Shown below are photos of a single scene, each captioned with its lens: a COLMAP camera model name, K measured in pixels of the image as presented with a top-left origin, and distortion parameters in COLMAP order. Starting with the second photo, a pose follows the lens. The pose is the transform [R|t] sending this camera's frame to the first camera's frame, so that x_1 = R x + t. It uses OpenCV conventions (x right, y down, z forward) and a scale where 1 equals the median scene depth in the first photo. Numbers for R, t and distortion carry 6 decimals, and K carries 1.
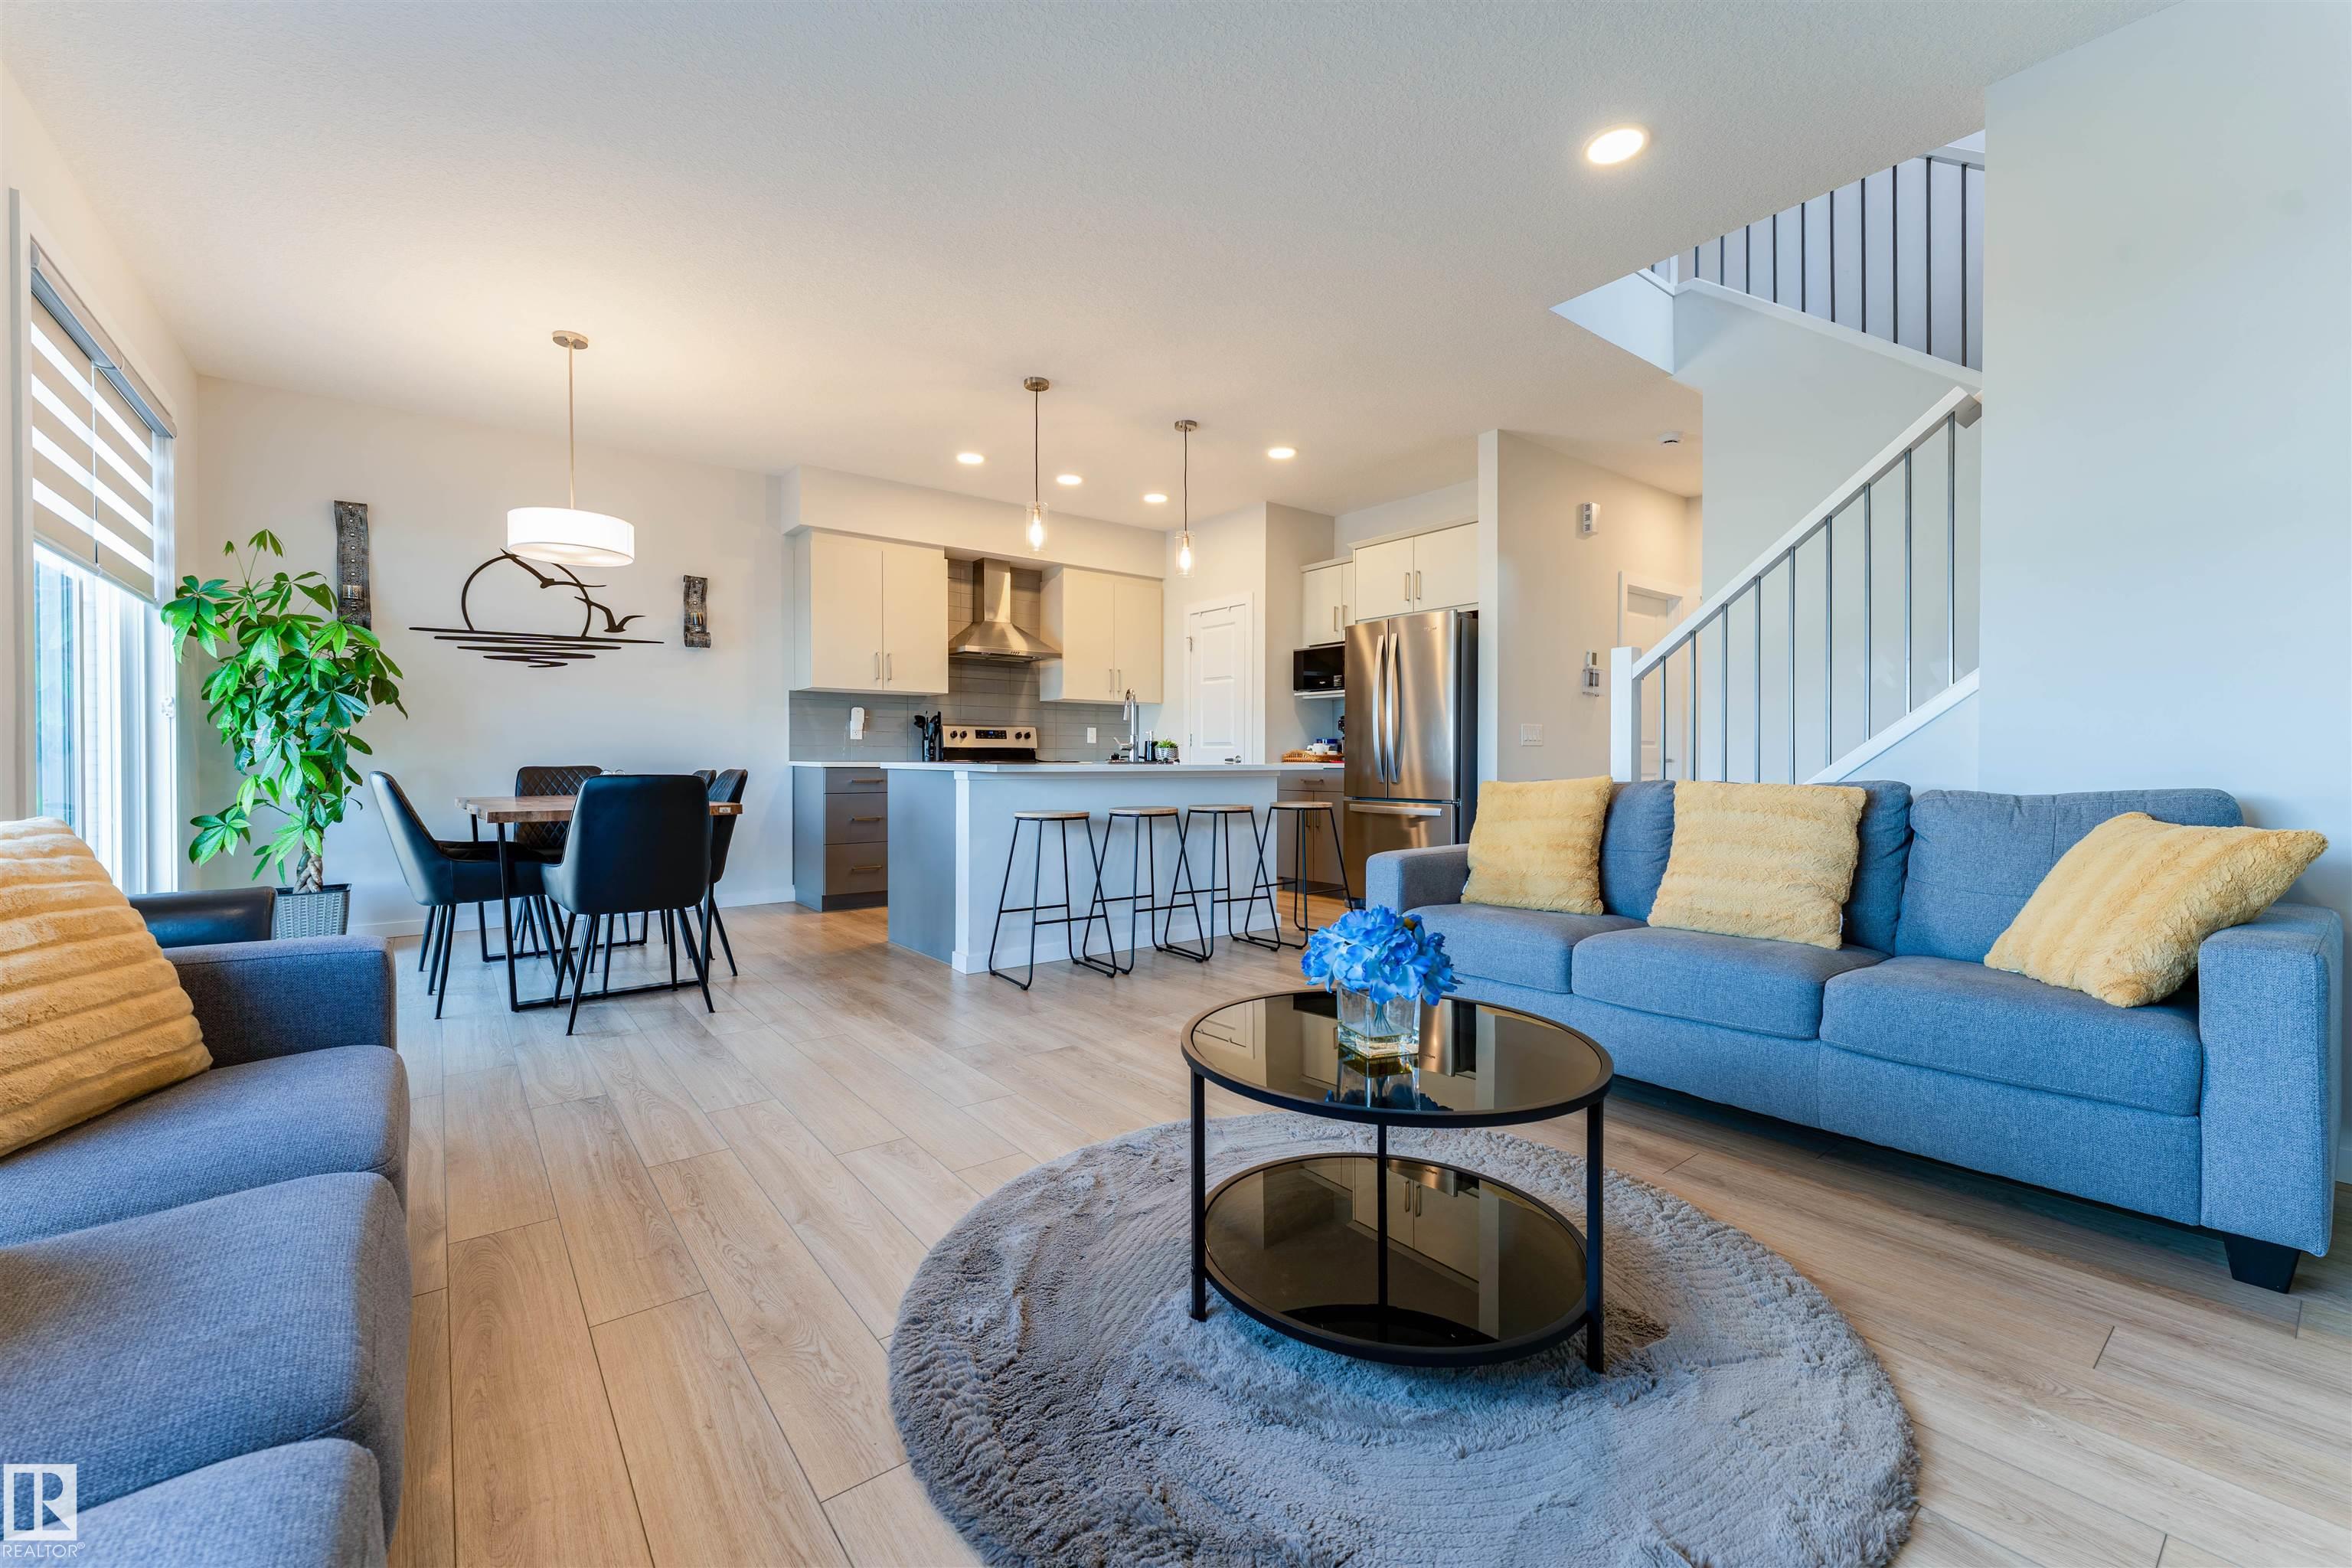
lens RADIAL K [[948.1, 0, 1176.9], [0, 948.1, 756.0], [0, 0, 1]] dist [-0.000903, -0.000729]
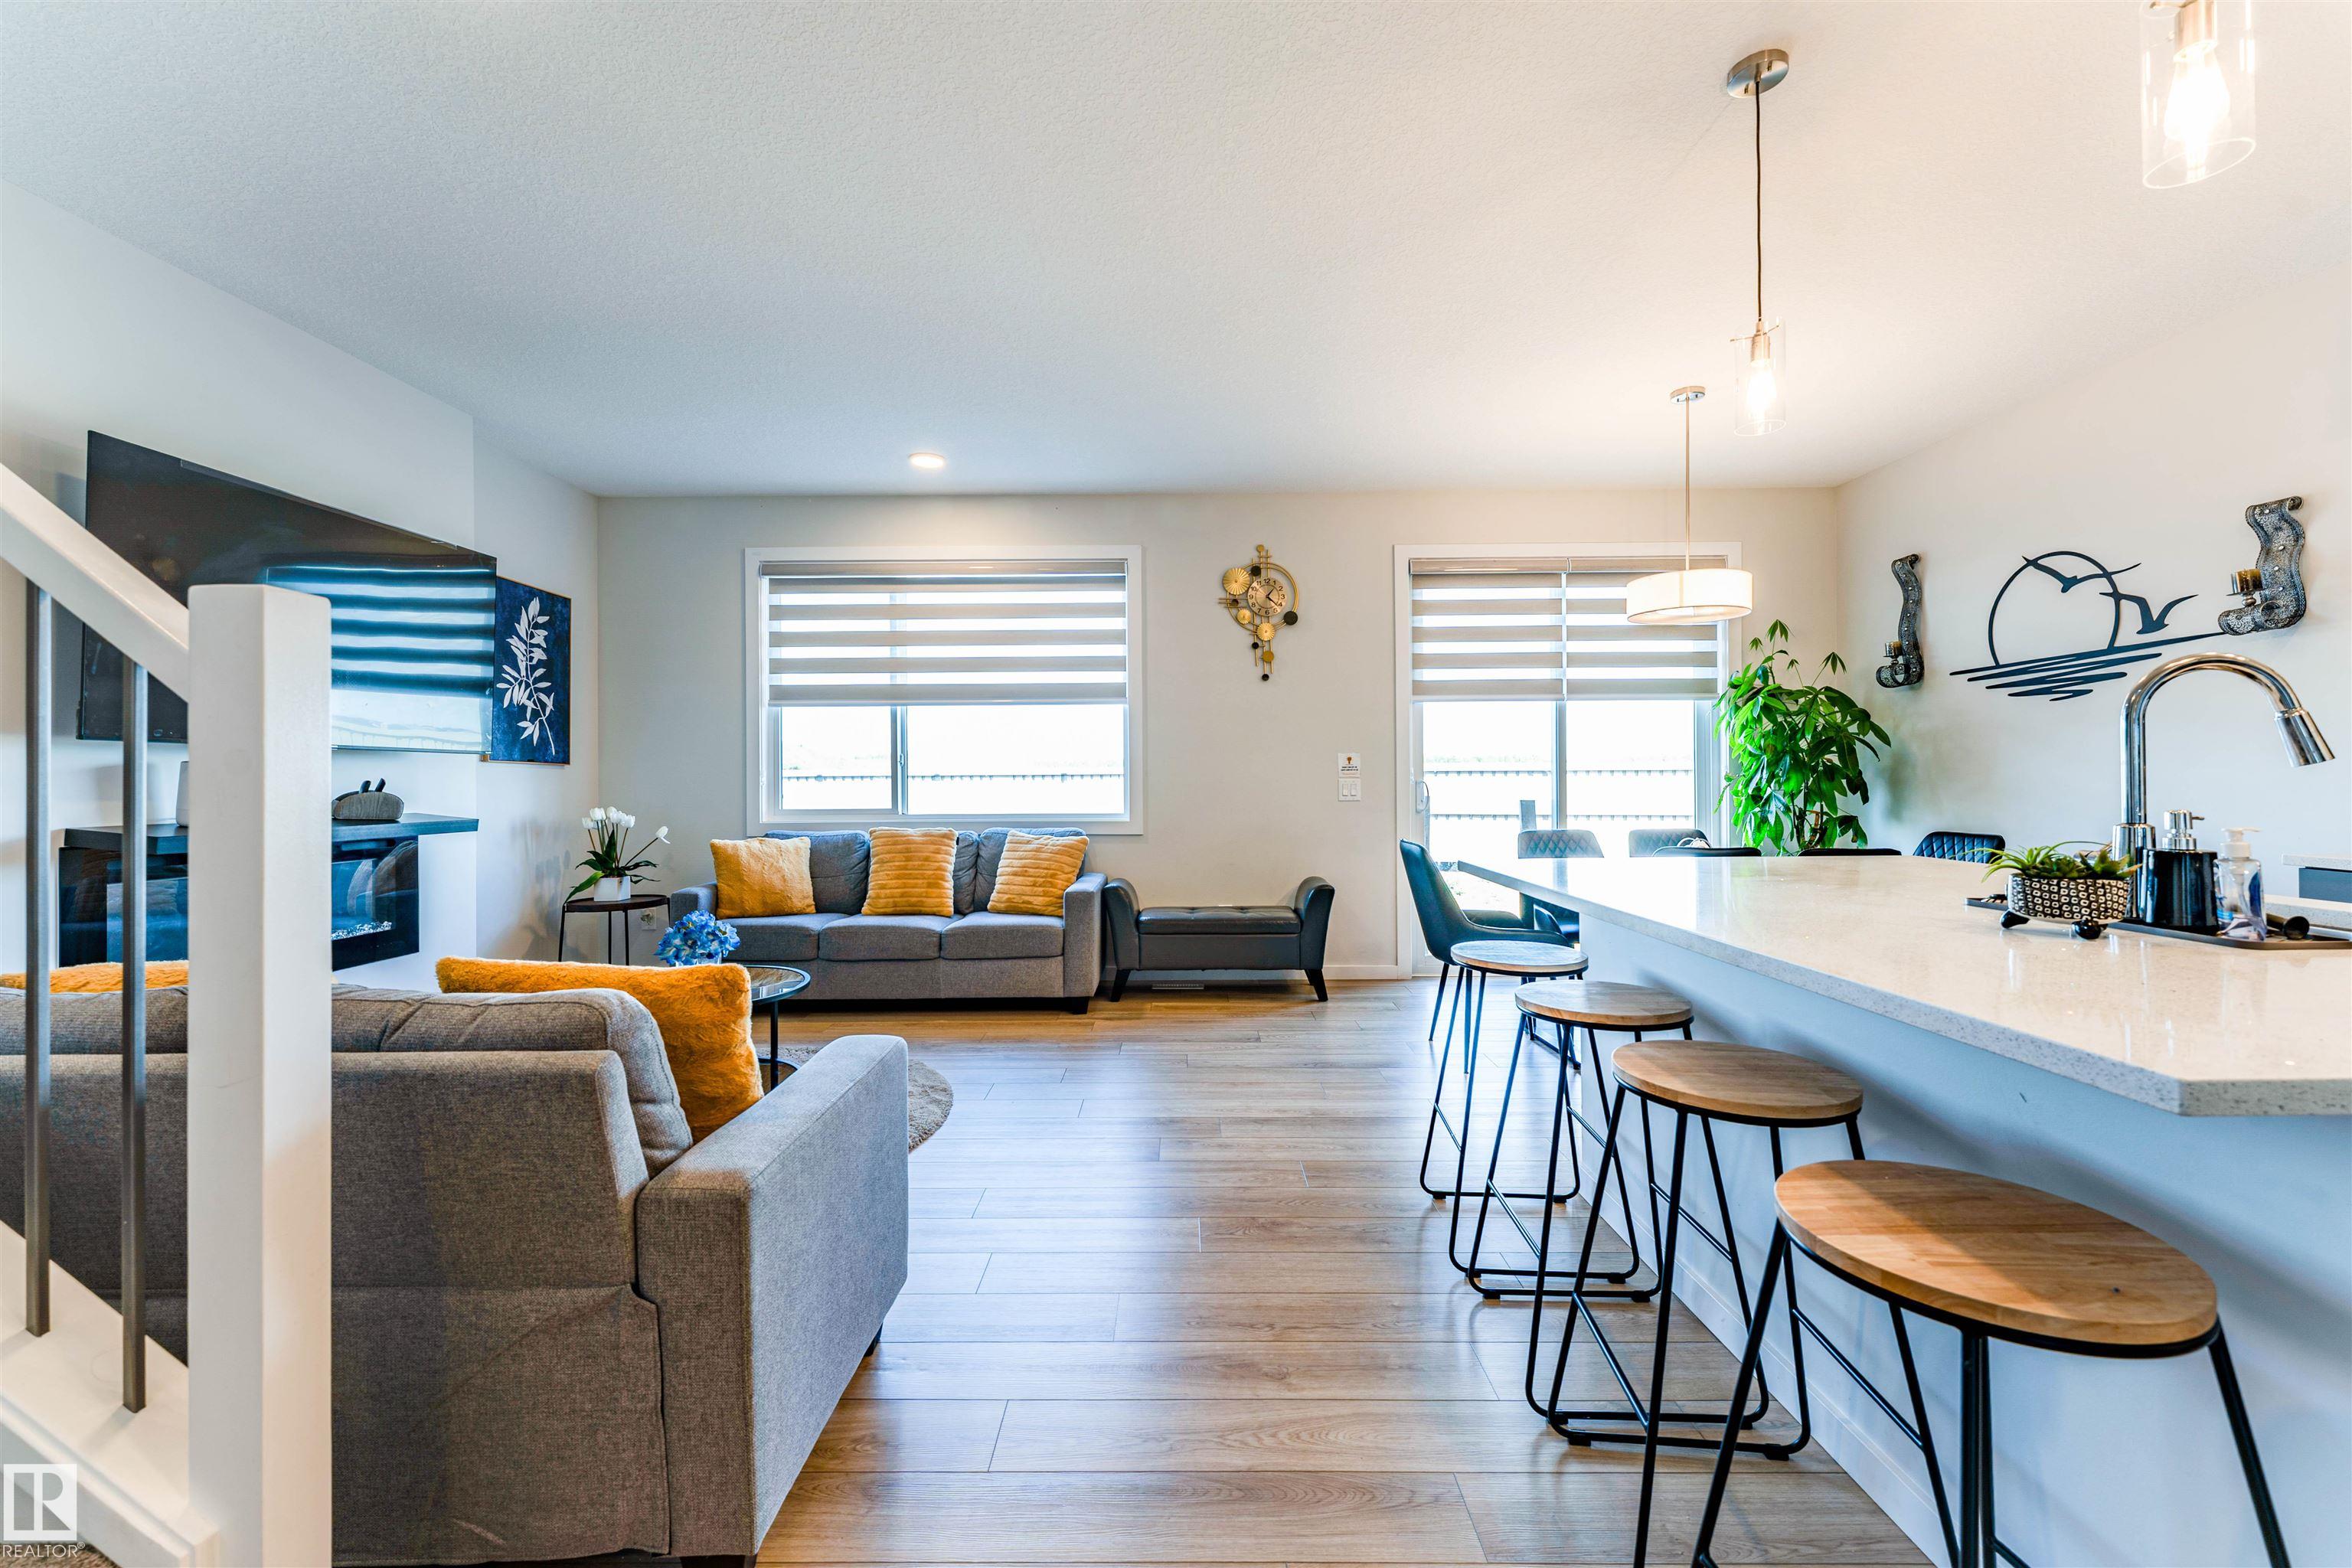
lens RADIAL K [[948.1, 0, 1185.8], [0, 948.1, 774.4], [0, 0, 1]] dist [-0.000903, -0.000729]
pose [[-0.612282, 0.002010, -0.790637, 0.342492], [0.009410, 0.999944, -0.004745, -0.036950], [0.790583, -0.010346, -0.612267, 0.904693]]
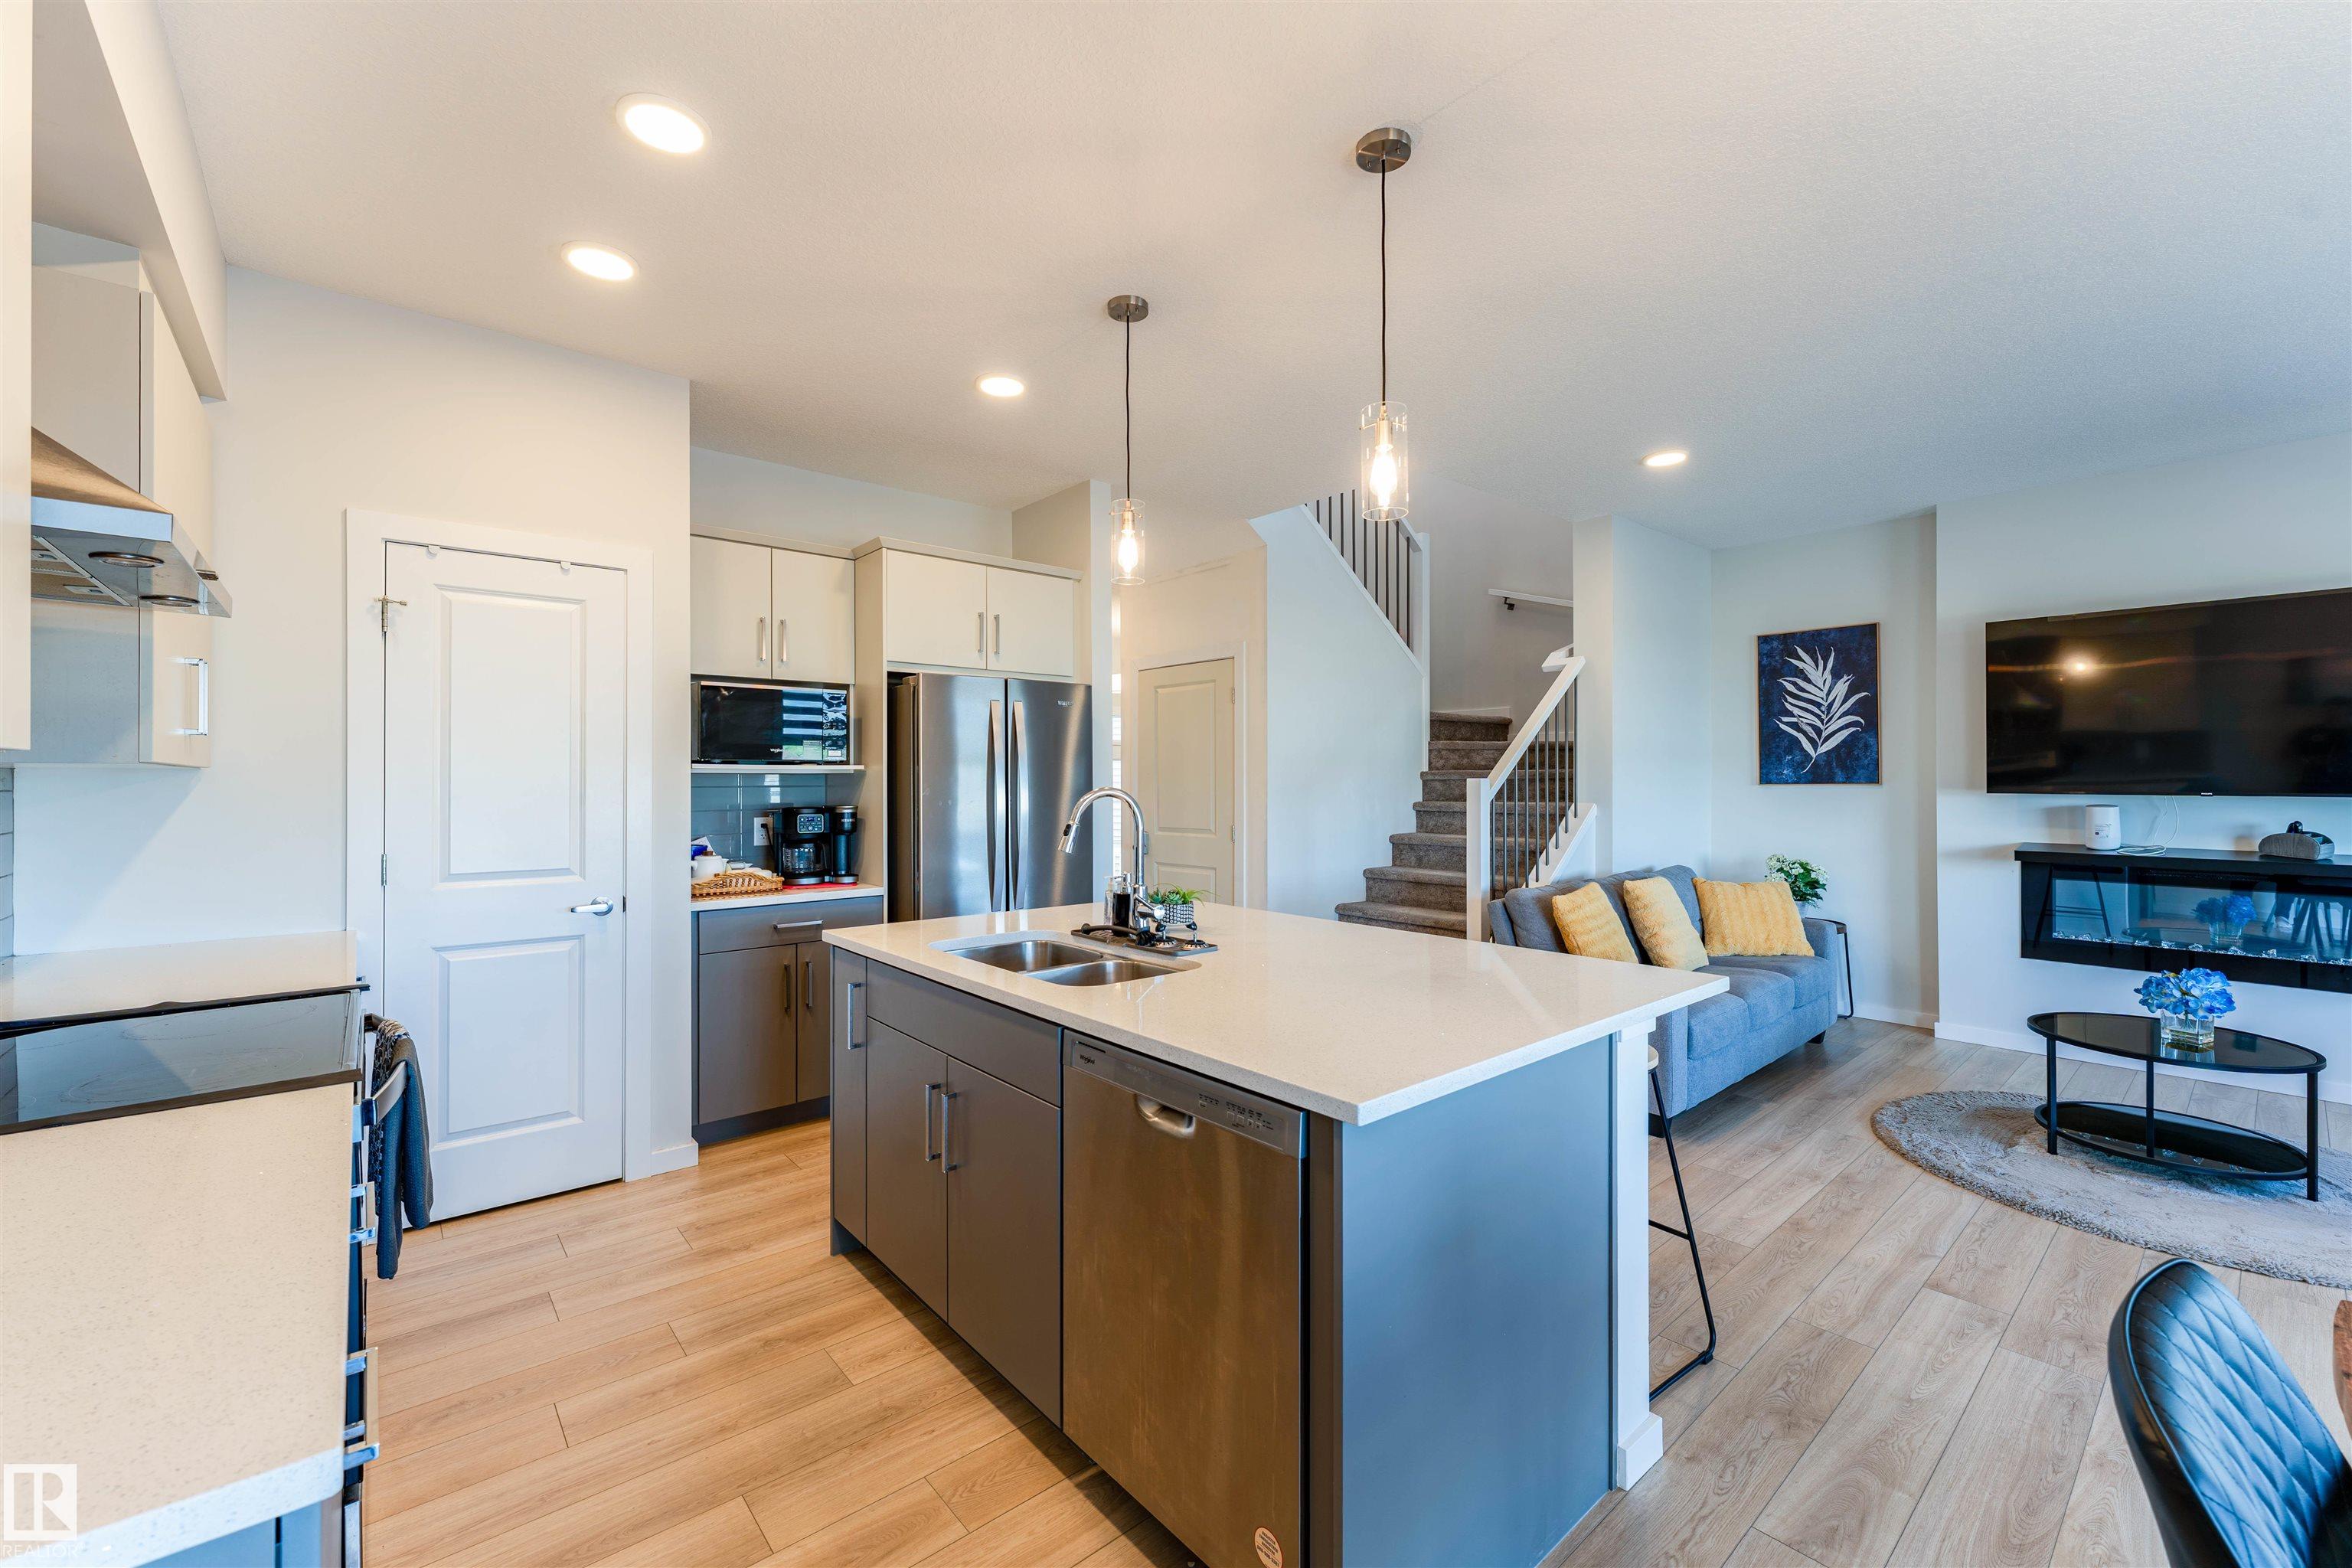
lens RADIAL K [[948.1, 0, 1165.8], [0, 948.1, 787.7], [0, 0, 1]] dist [-0.000903, -0.000729]
pose [[-0.039406, -0.008351, 0.999188, -0.504927], [-0.001007, 0.999965, 0.008318, -0.071759], [-0.999223, -0.000678, -0.039413, 0.955844]]
